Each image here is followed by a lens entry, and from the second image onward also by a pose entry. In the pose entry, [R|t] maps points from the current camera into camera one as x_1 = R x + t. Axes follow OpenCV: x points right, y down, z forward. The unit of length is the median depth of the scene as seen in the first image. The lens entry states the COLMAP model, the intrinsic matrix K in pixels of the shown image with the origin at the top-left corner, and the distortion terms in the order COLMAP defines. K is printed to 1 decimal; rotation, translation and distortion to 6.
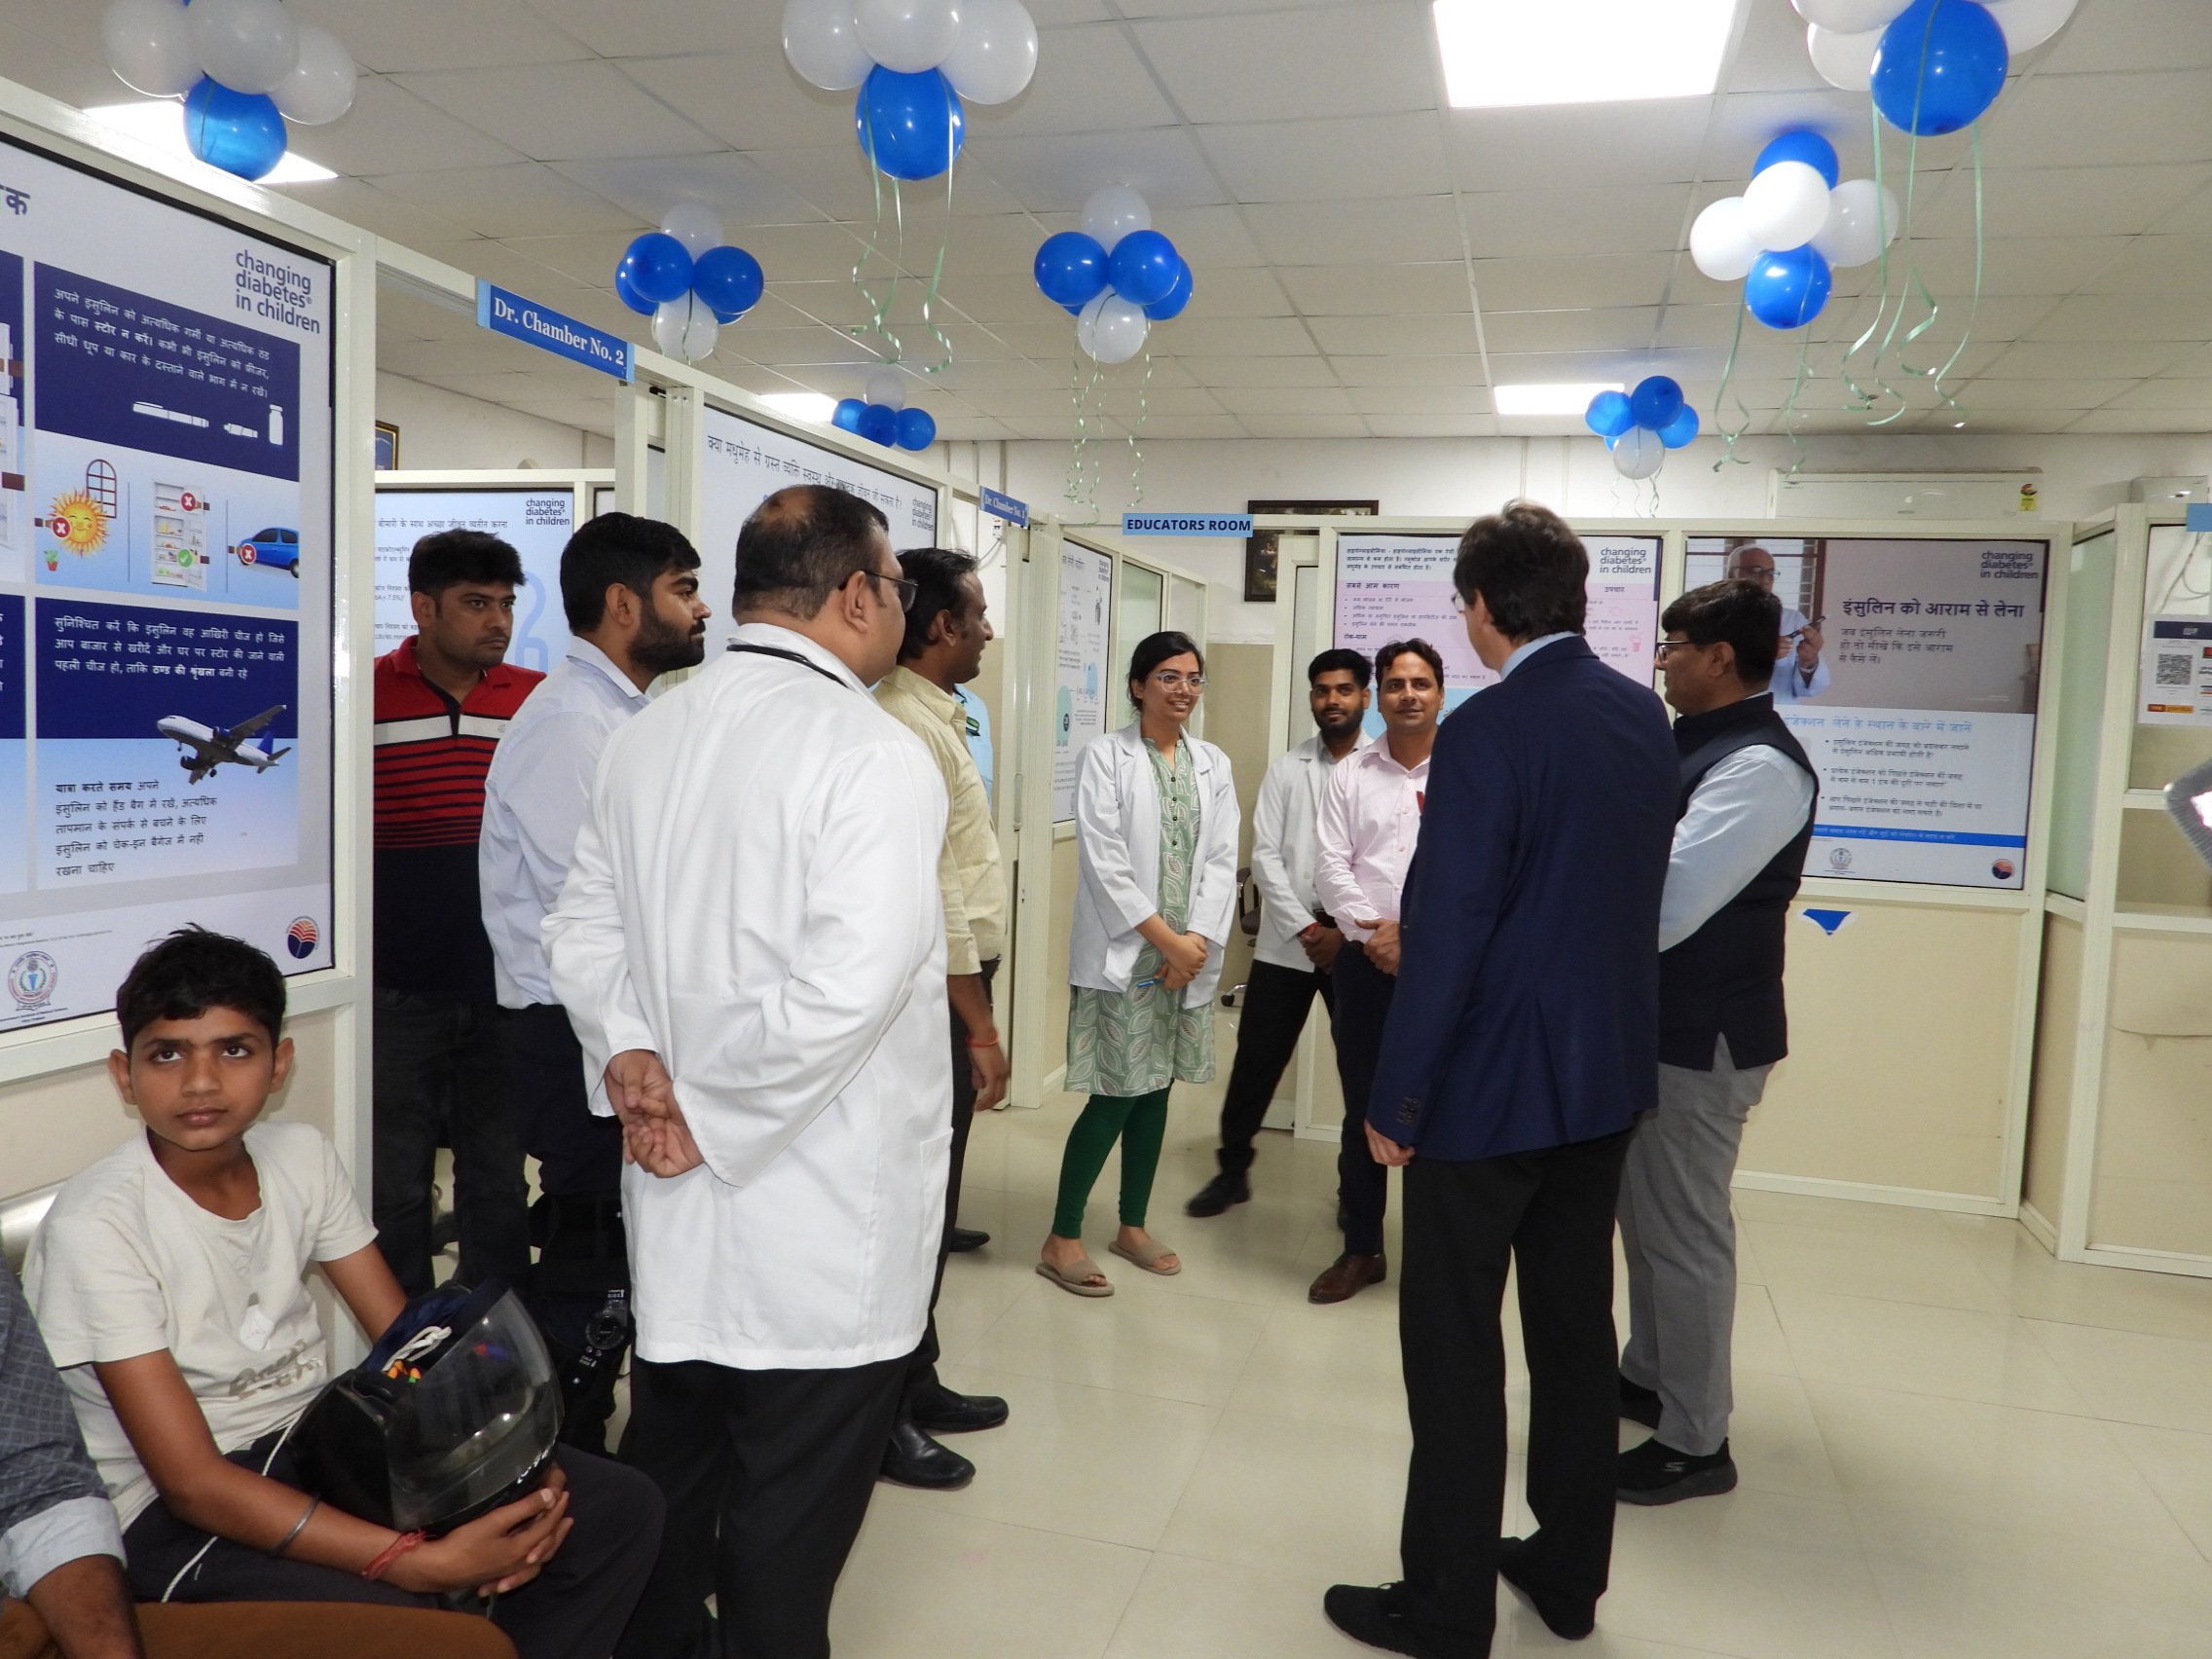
lens RADIAL K [[1585.4, 0, 1106.0], [0, 1585.4, 829.5], [0, 0, 1]] dist [-0.016175, 0.004872]
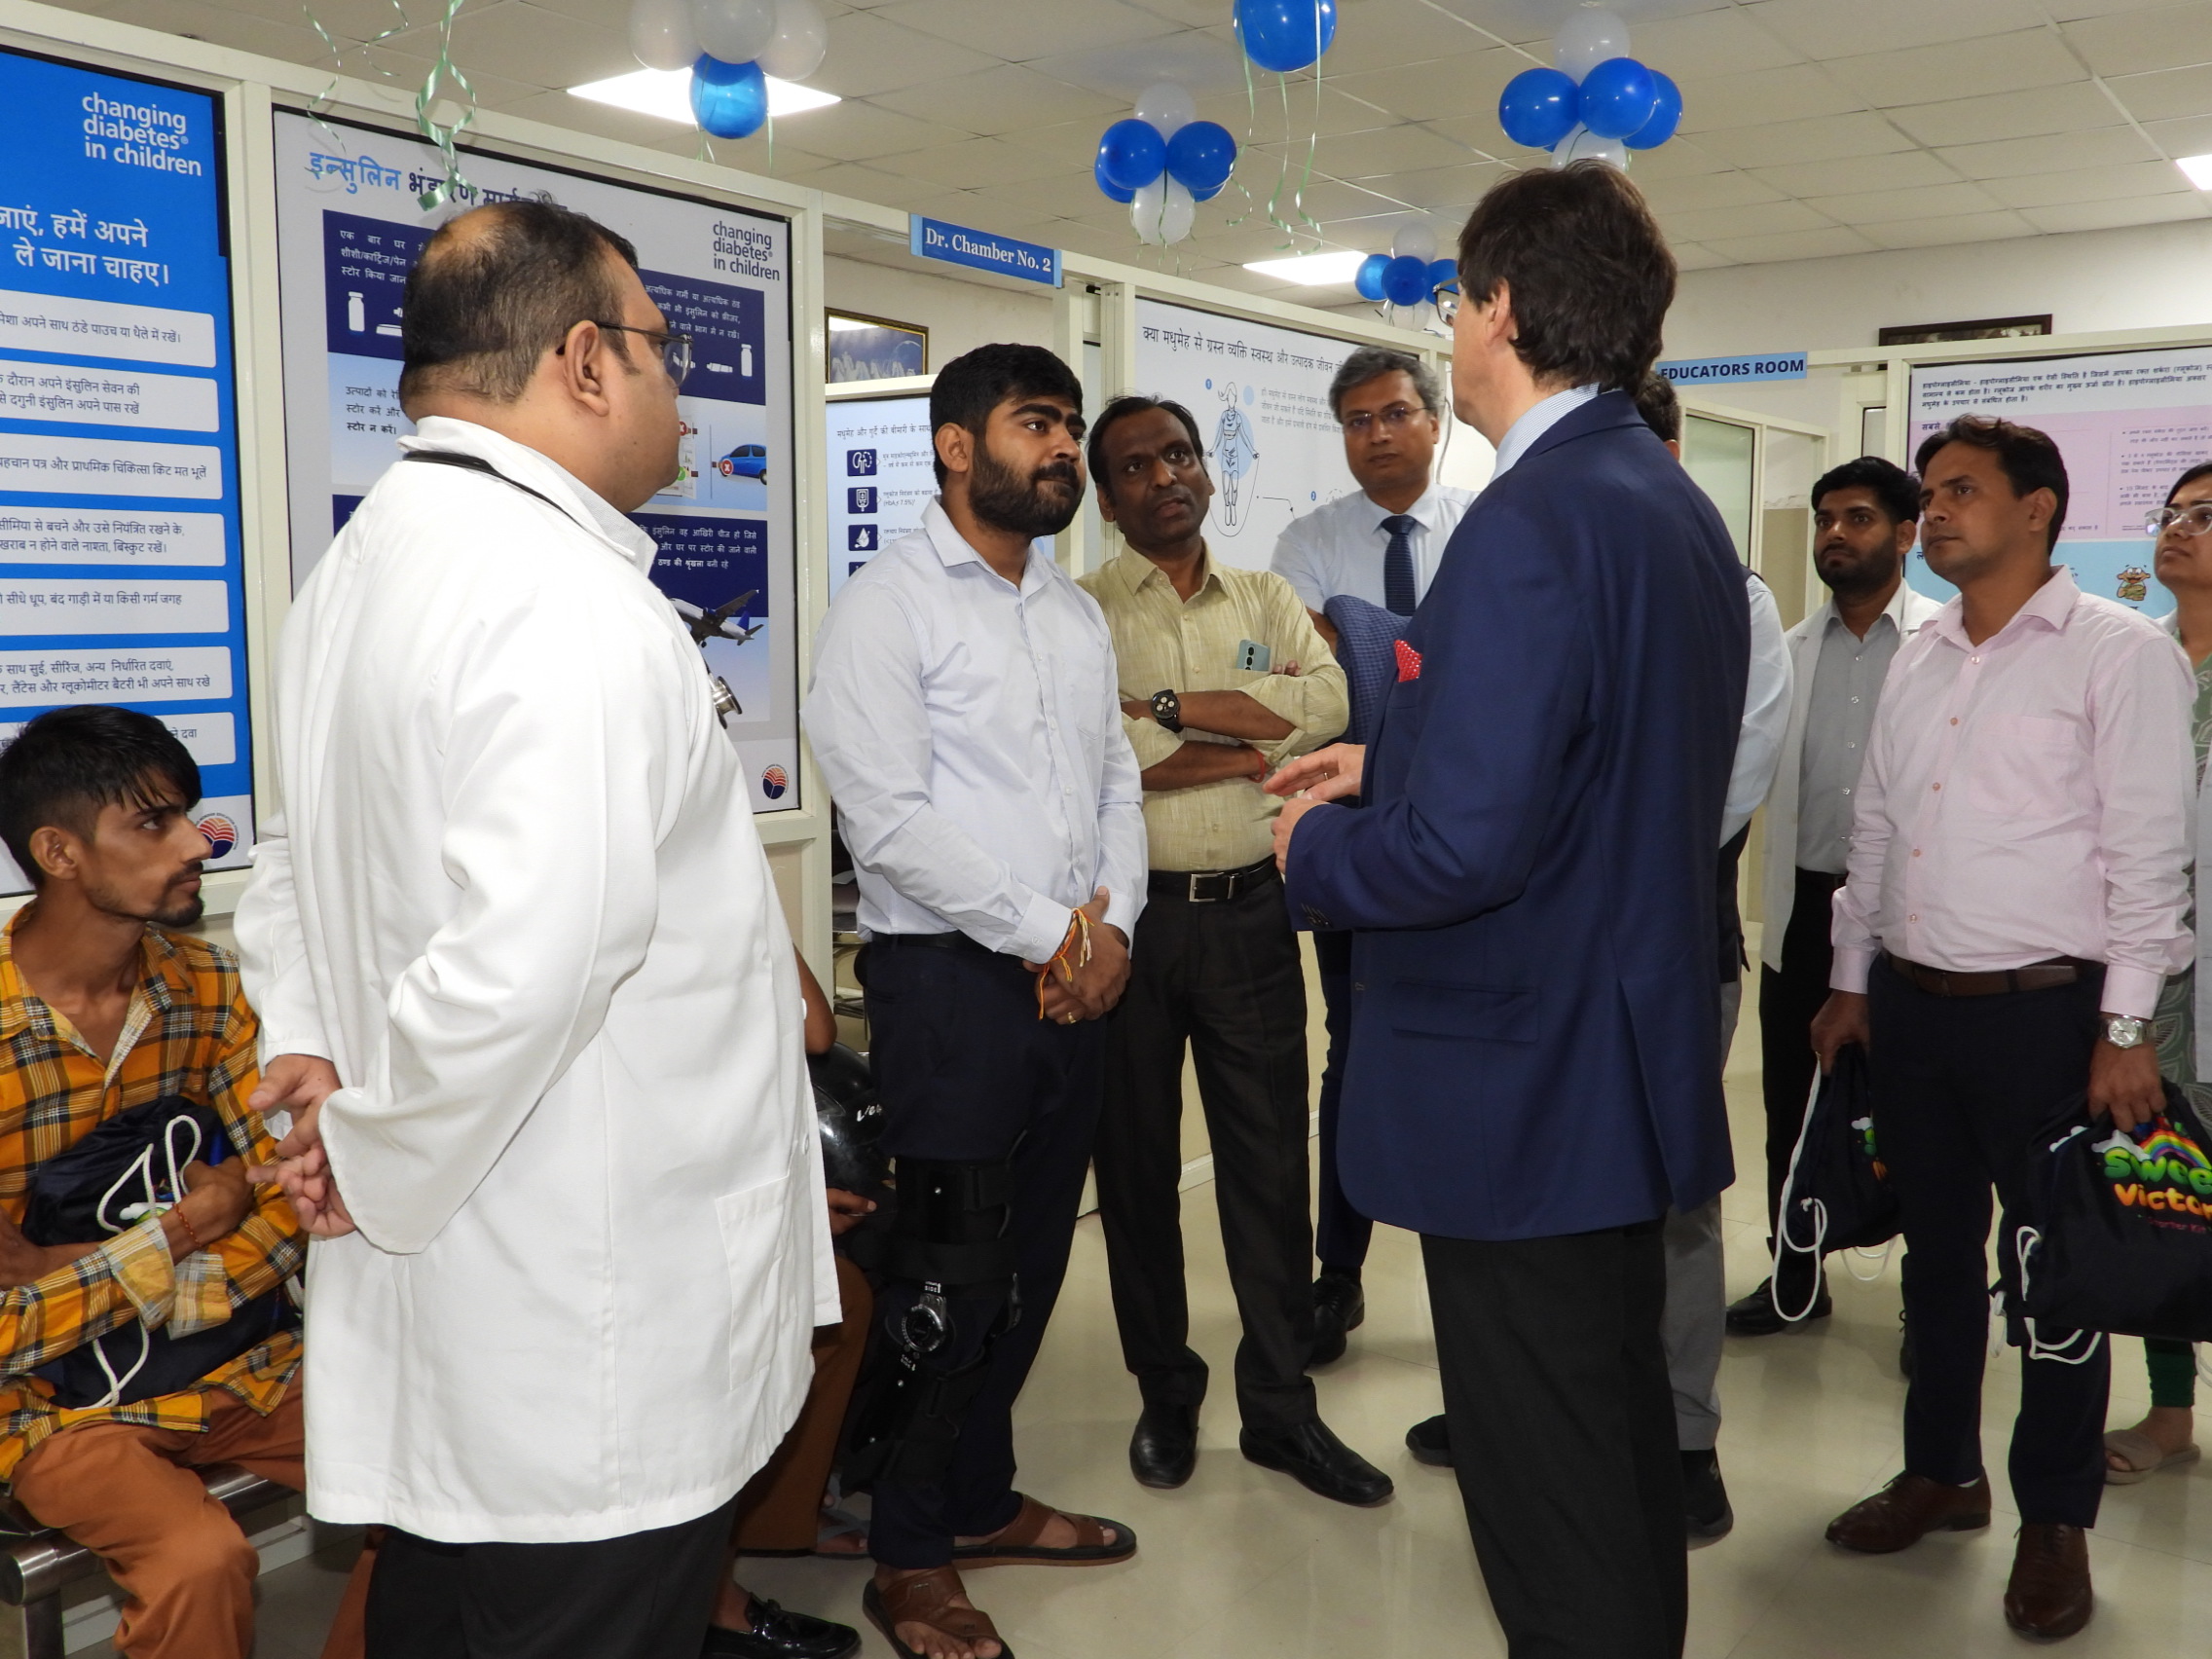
lens RADIAL K [[1977.4, 0, 1106.0], [0, 1977.4, 829.5], [0, 0, 1]] dist [0.000793, -0.008078]
pose [[0.934872, 0.003257, -0.354970, 0.238365], [0.006960, 0.999597, 0.027504, 0.057386], [0.354917, -0.028183, 0.934473, -0.294232]]
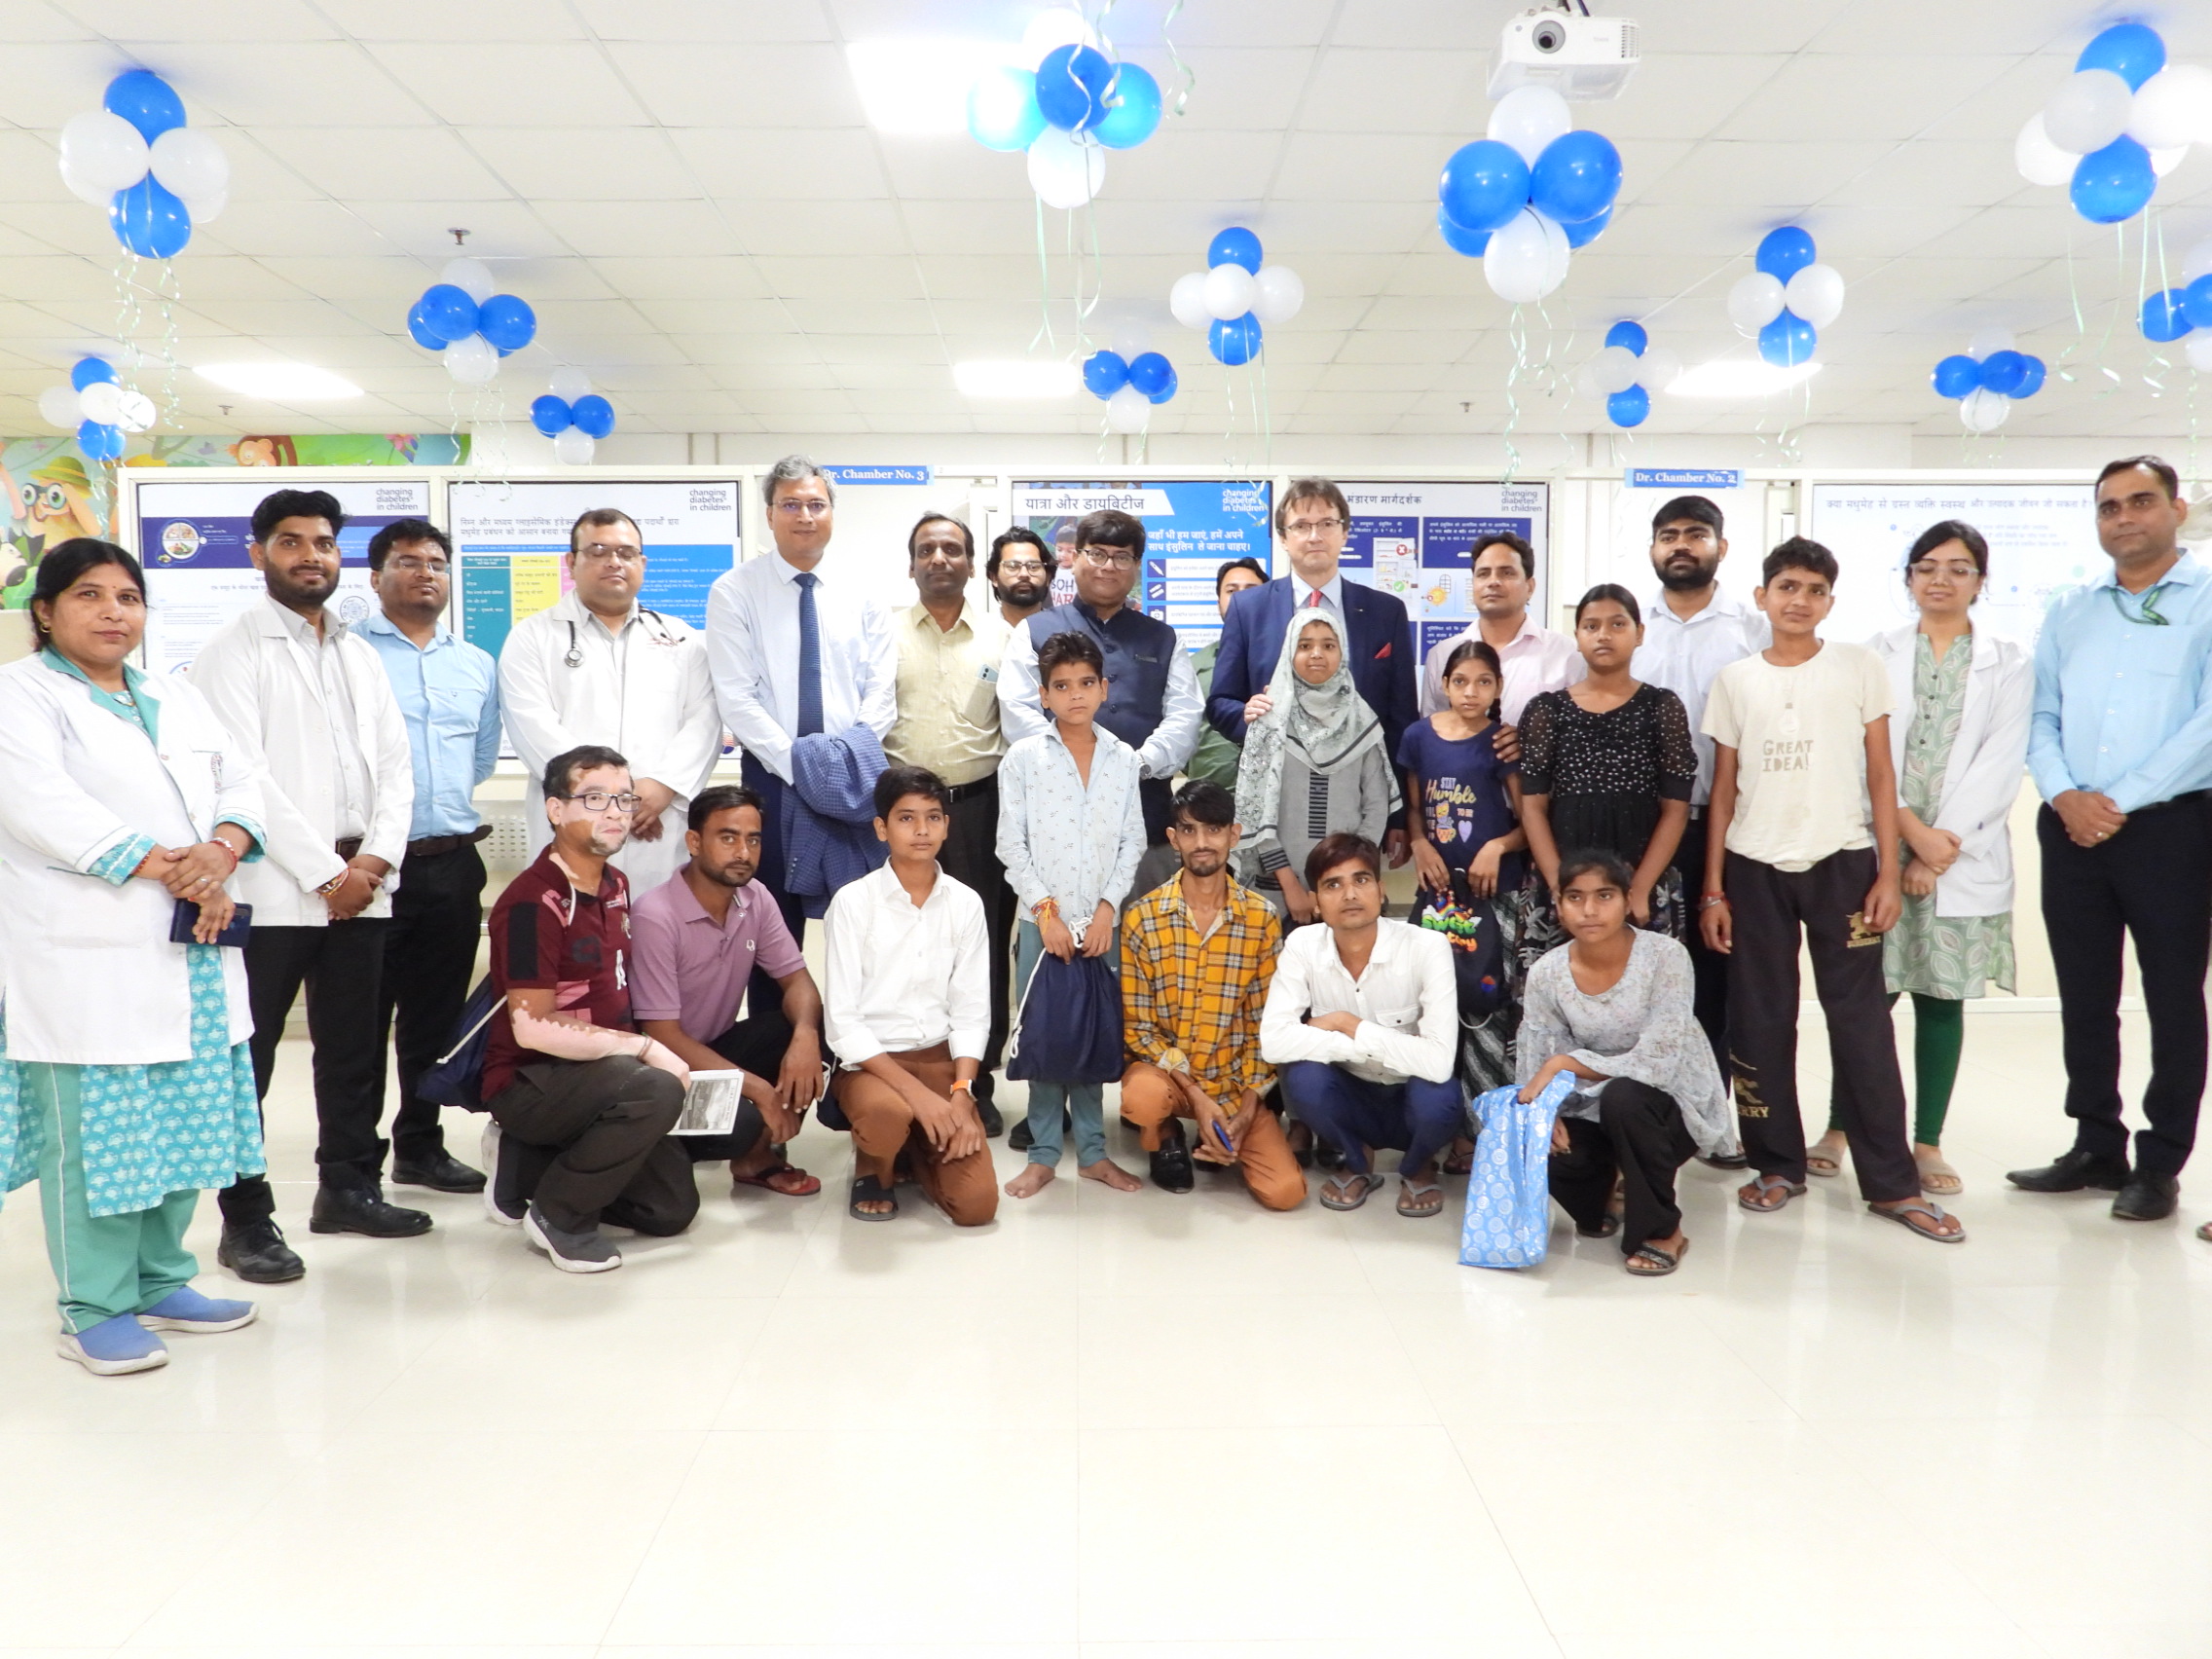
lens RADIAL K [[1615.8, 0, 1106.0], [0, 1615.8, 829.5], [0, 0, 1]] dist [-0.007020, 0.001750]
pose [[0.308783, 0.021323, -0.950893, 1.592486], [-0.058558, 0.998278, 0.003370, 0.212870], [0.949328, 0.054642, 0.309500, -0.420512]]
